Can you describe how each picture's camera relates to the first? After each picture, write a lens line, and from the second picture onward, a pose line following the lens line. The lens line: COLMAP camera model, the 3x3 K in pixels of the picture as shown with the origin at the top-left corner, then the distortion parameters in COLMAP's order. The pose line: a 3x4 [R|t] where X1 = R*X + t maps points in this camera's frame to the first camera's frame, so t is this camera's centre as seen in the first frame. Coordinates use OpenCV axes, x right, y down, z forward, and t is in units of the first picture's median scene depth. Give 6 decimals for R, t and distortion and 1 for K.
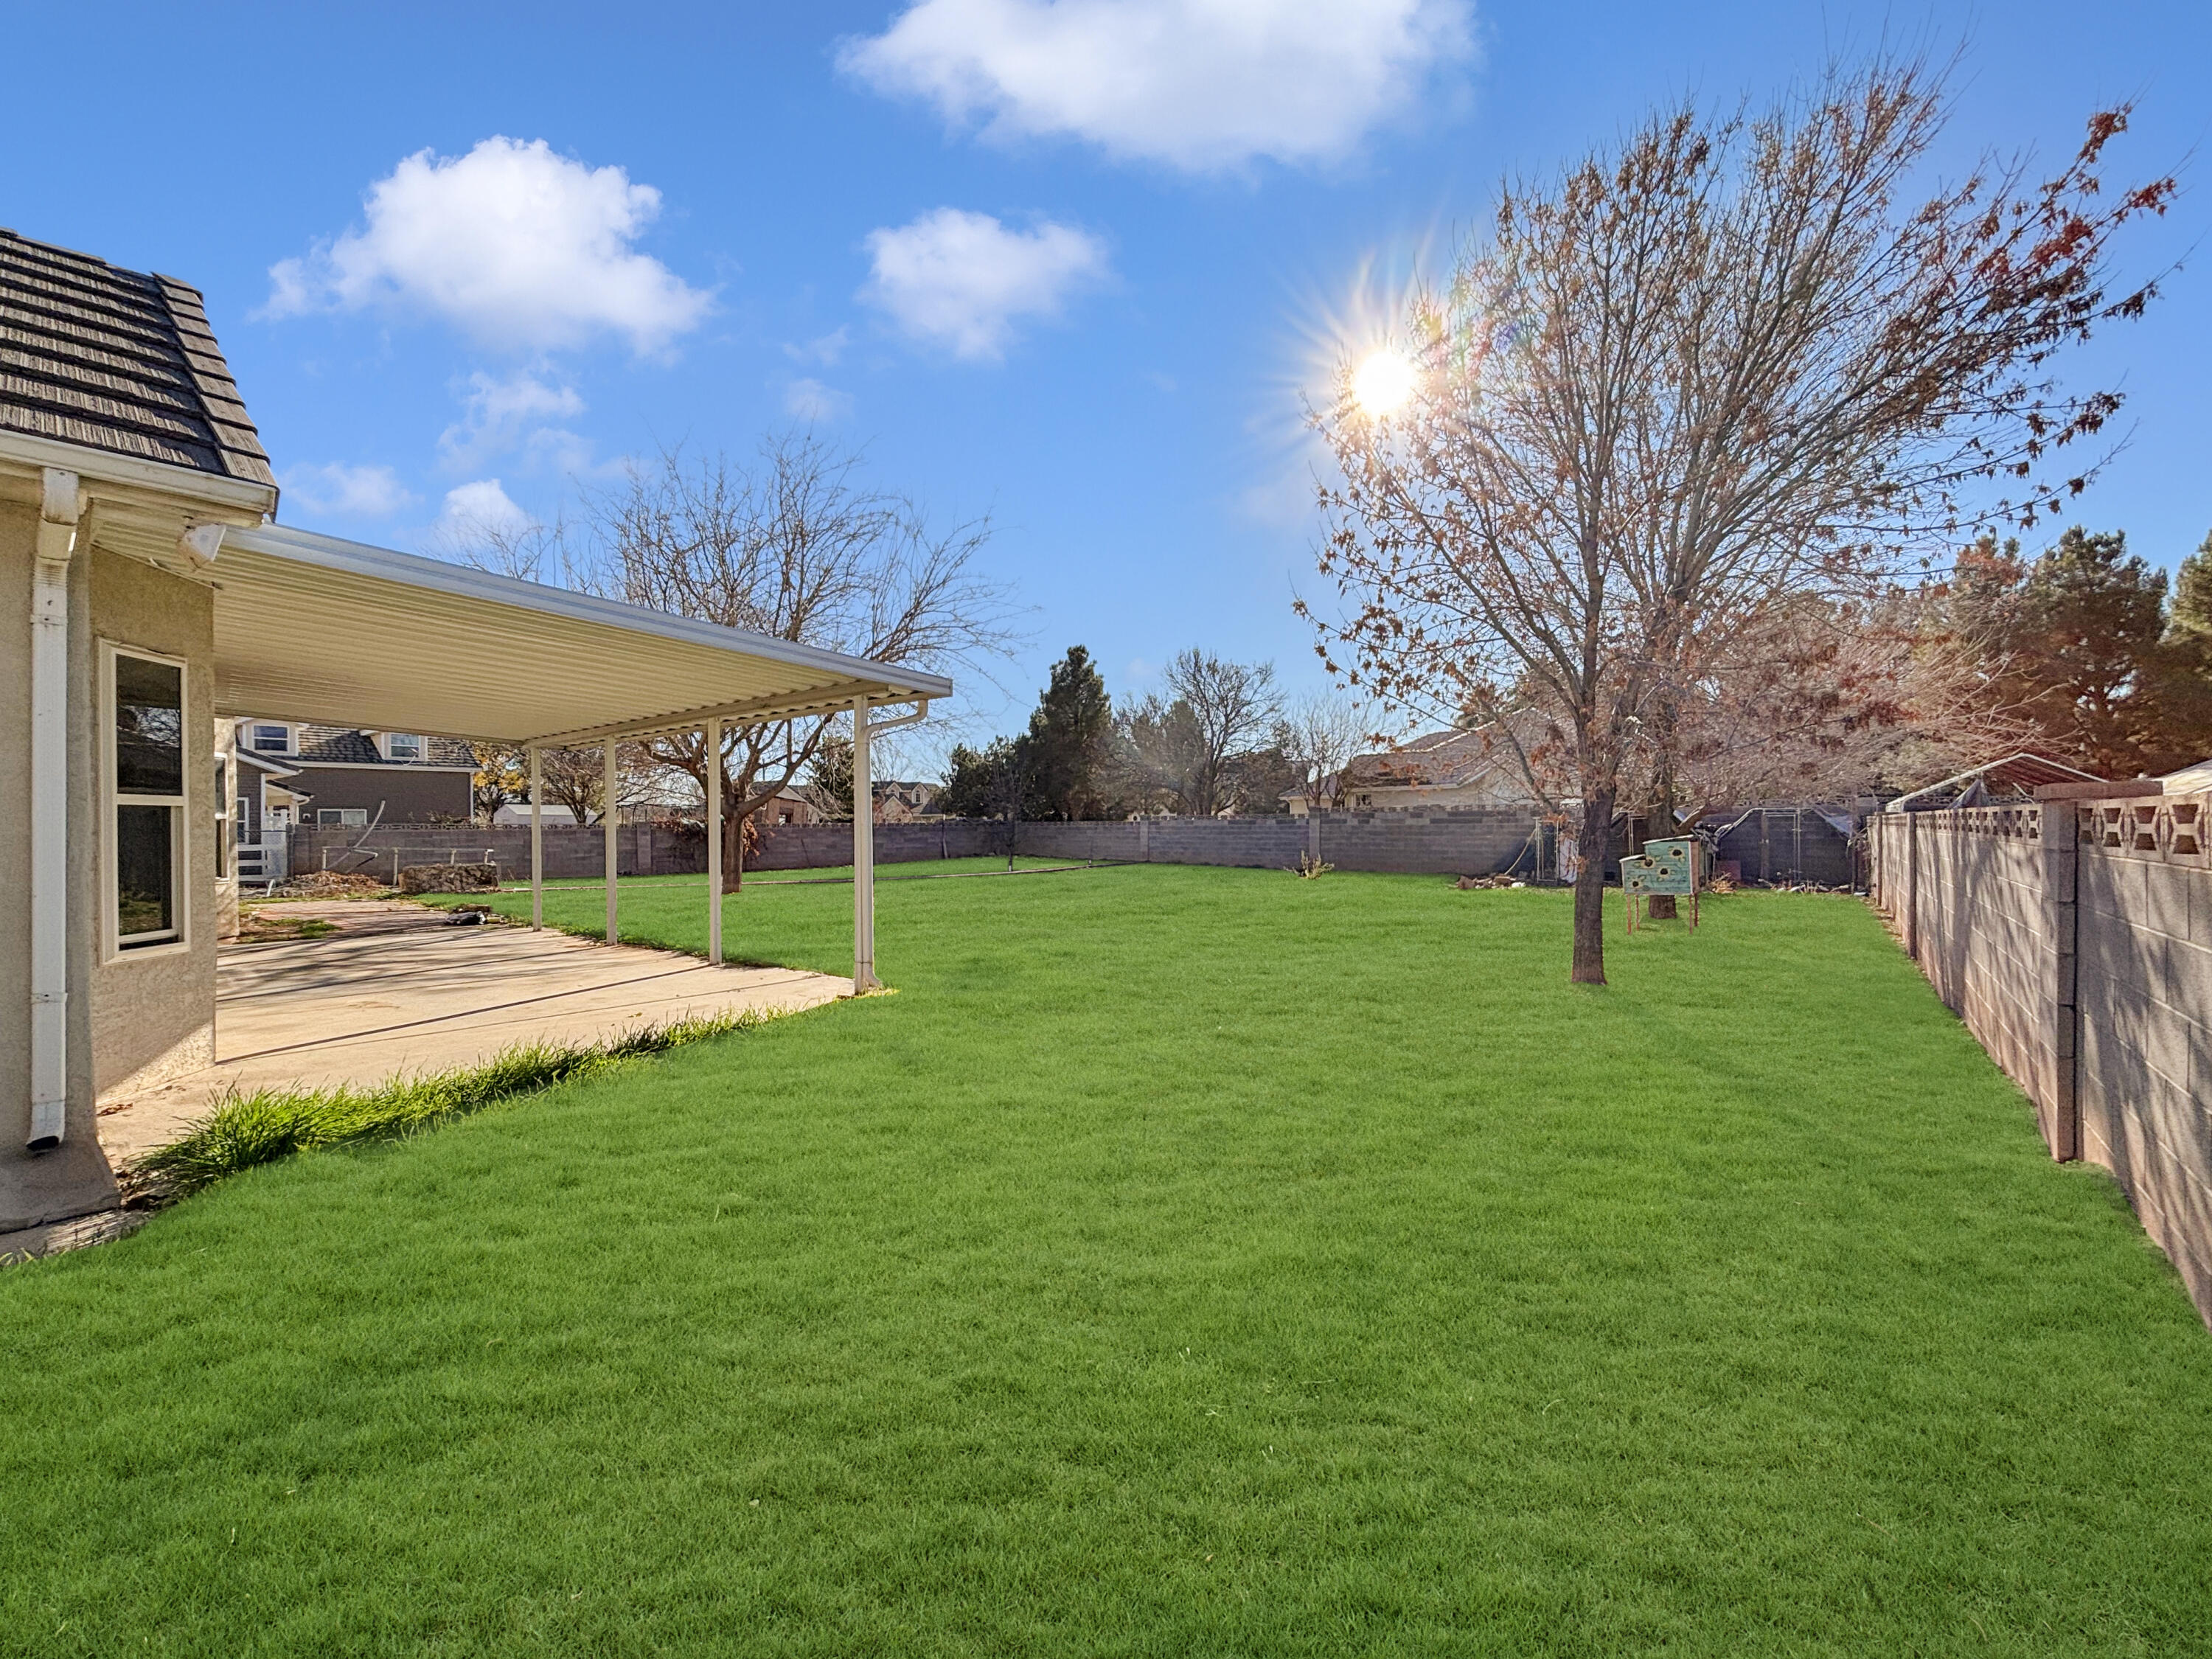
lens RADIAL K [[910.8, 0, 1117.3], [0, 910.8, 814.4], [0, 0, 1]] dist [0.001535, -0.000437]
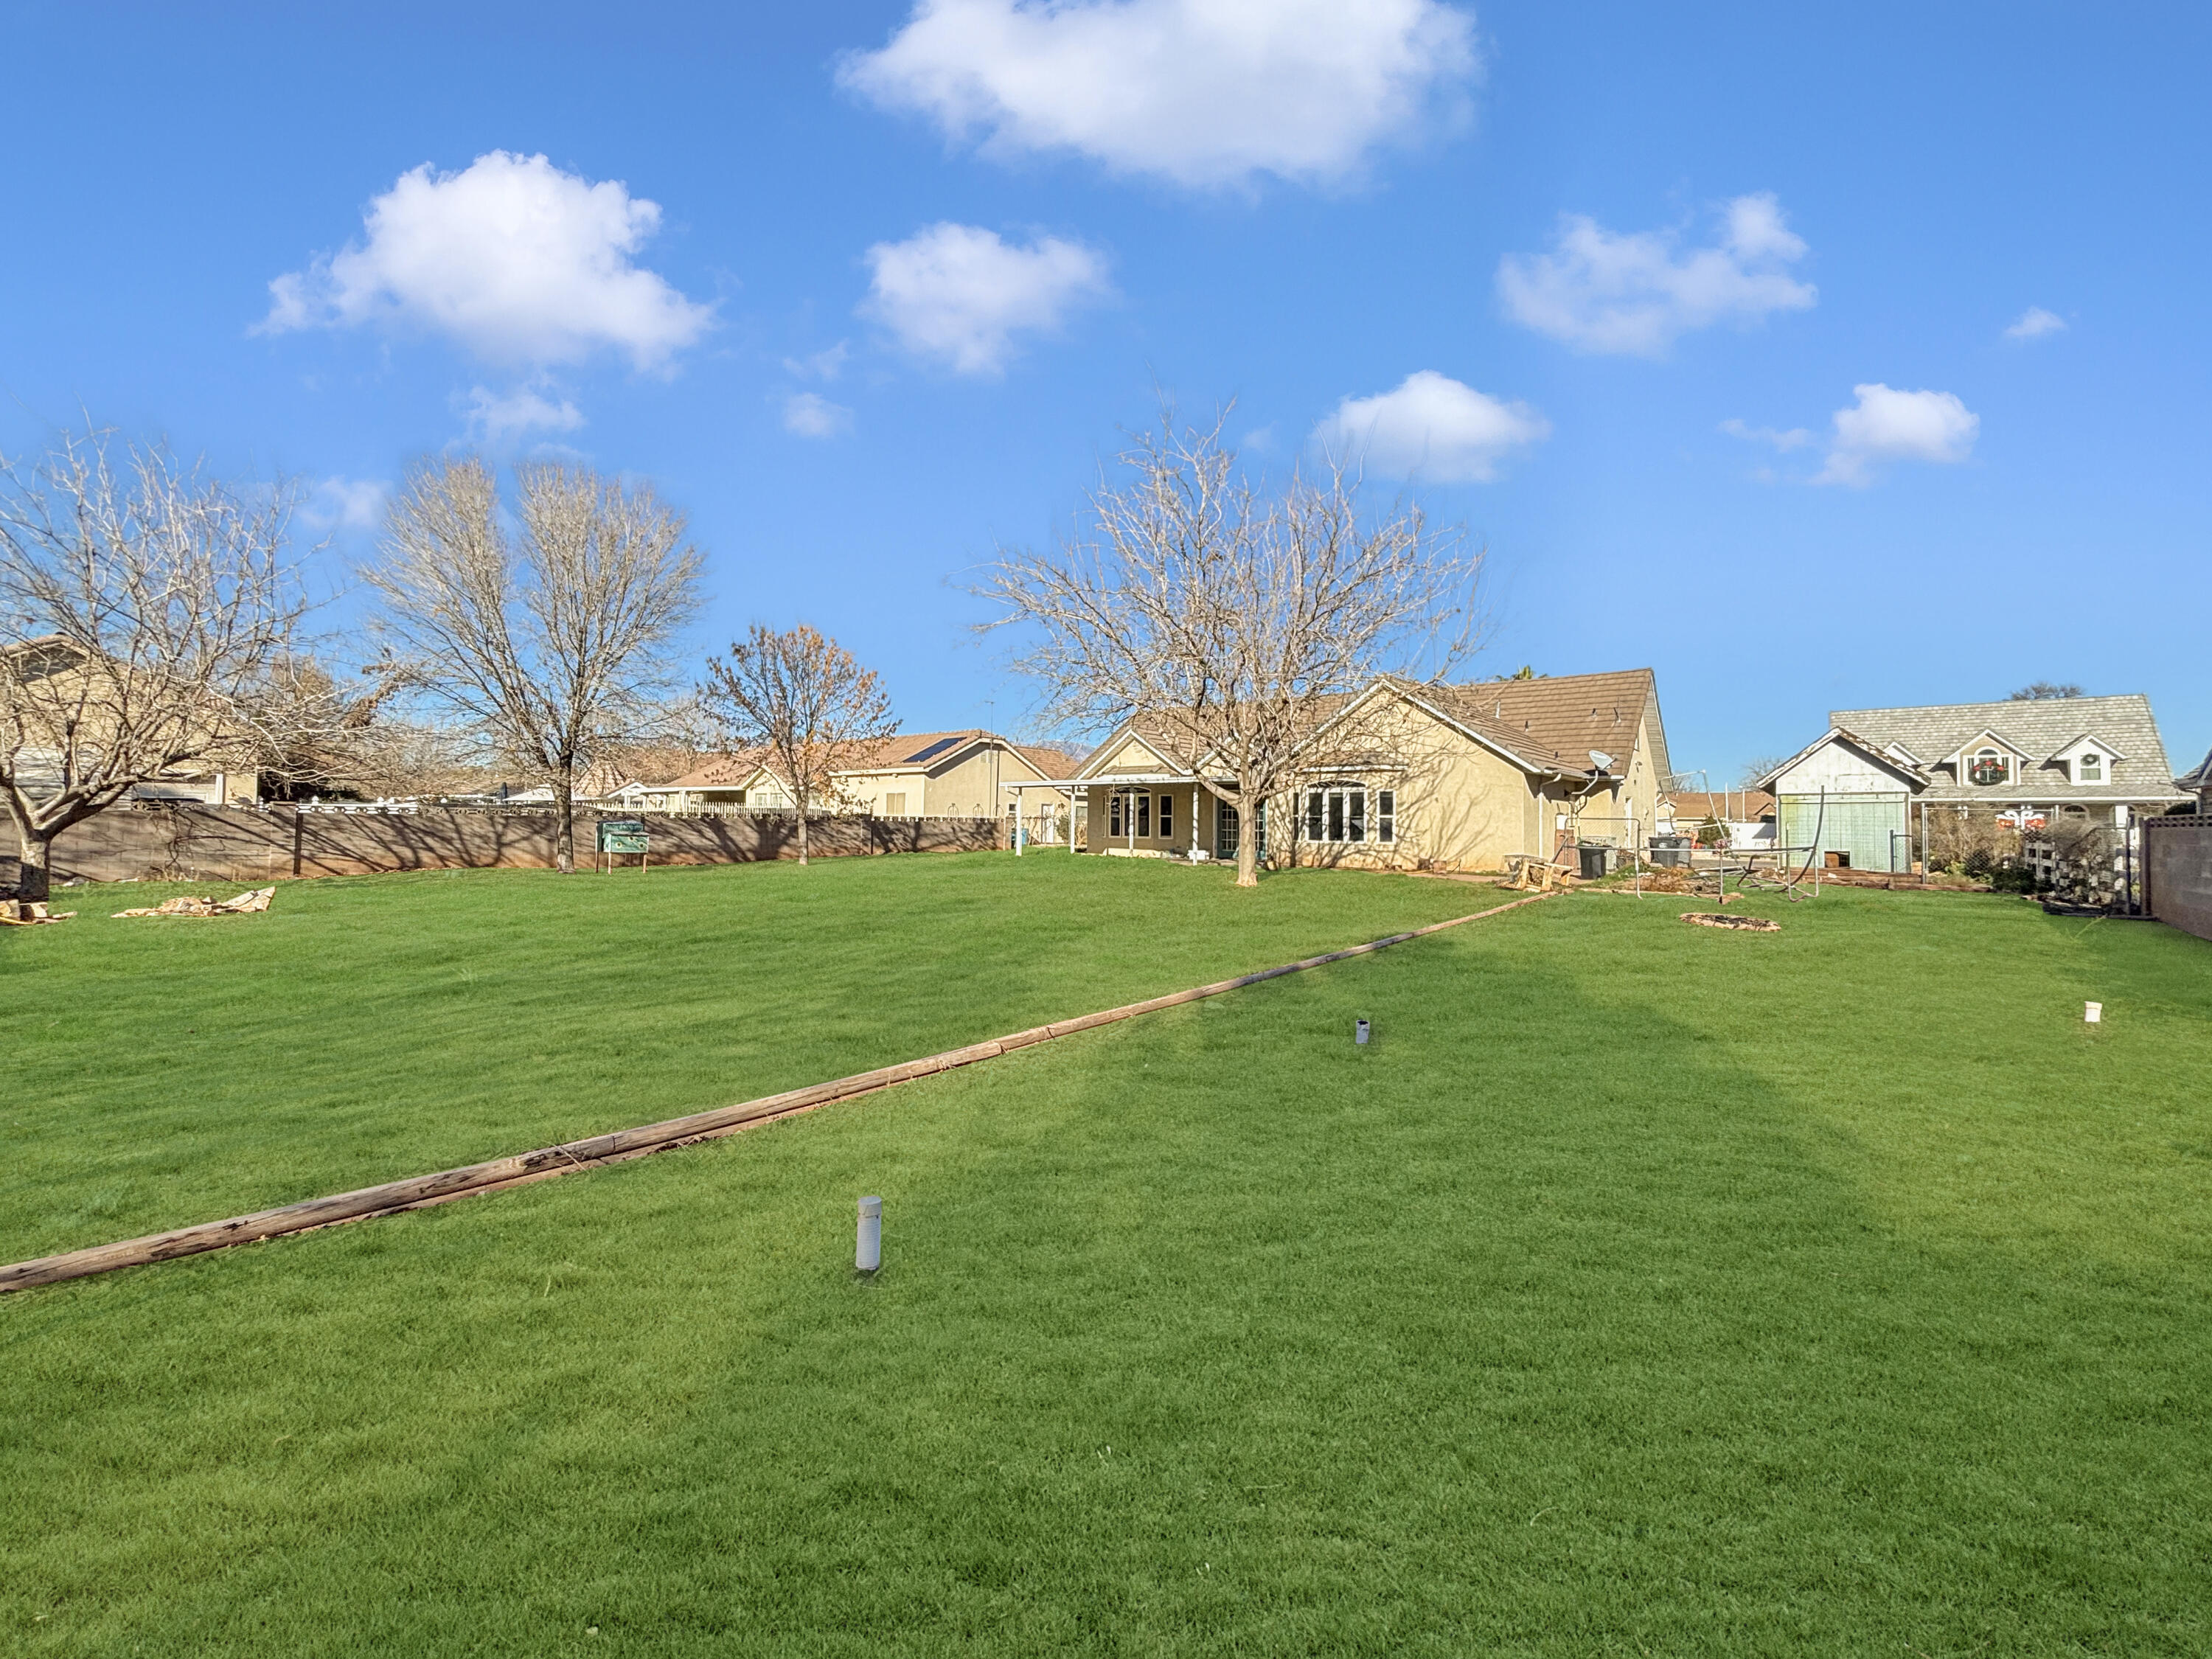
lens RADIAL K [[910.8, 0, 1116.4], [0, 910.8, 828.5], [0, 0, 1]] dist [0.001535, -0.000437]
pose [[0.999999, -0.000108, -0.001053, 0.085810], [0.000107, 1.000000, -0.000178, 0.015650], [0.001053, 0.000178, 0.999999, 0.159246]]
